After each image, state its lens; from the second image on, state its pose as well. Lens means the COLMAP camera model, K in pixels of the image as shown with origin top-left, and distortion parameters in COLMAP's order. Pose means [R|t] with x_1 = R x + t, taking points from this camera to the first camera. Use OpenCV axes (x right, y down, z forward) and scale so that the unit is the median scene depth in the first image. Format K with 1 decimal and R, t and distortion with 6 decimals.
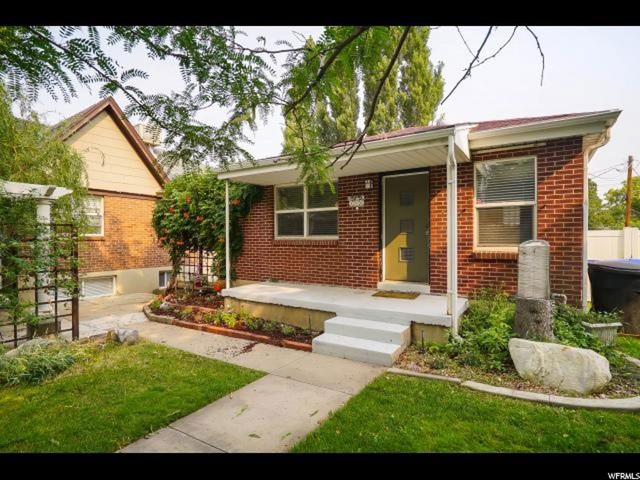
lens RADIAL K [[337.0, 0, 318.9], [0, 337.0, 240.0], [0, 0, 1]] dist [0.005744, 0.000645]
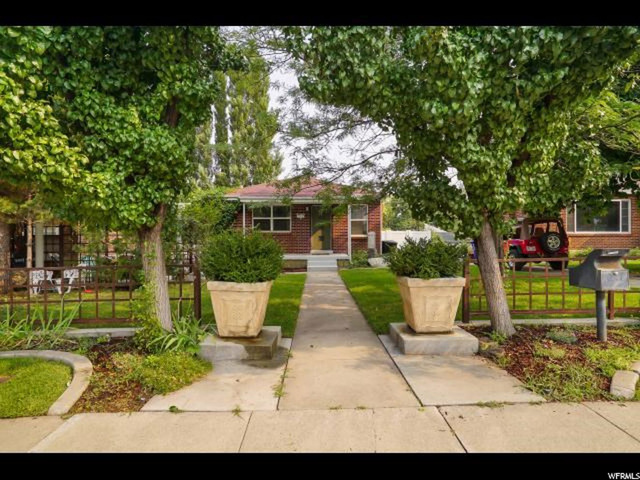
lens RADIAL K [[372.5, 0, 319.8], [0, 372.5, 237.5], [0, 0, 1]] dist [-0.000434, -0.000003]
pose [[0.832287, -0.003245, 0.554335, -1.202746], [-0.000431, 0.999979, 0.006501, 0.017258], [-0.554345, -0.005650, 0.832268, -1.188974]]
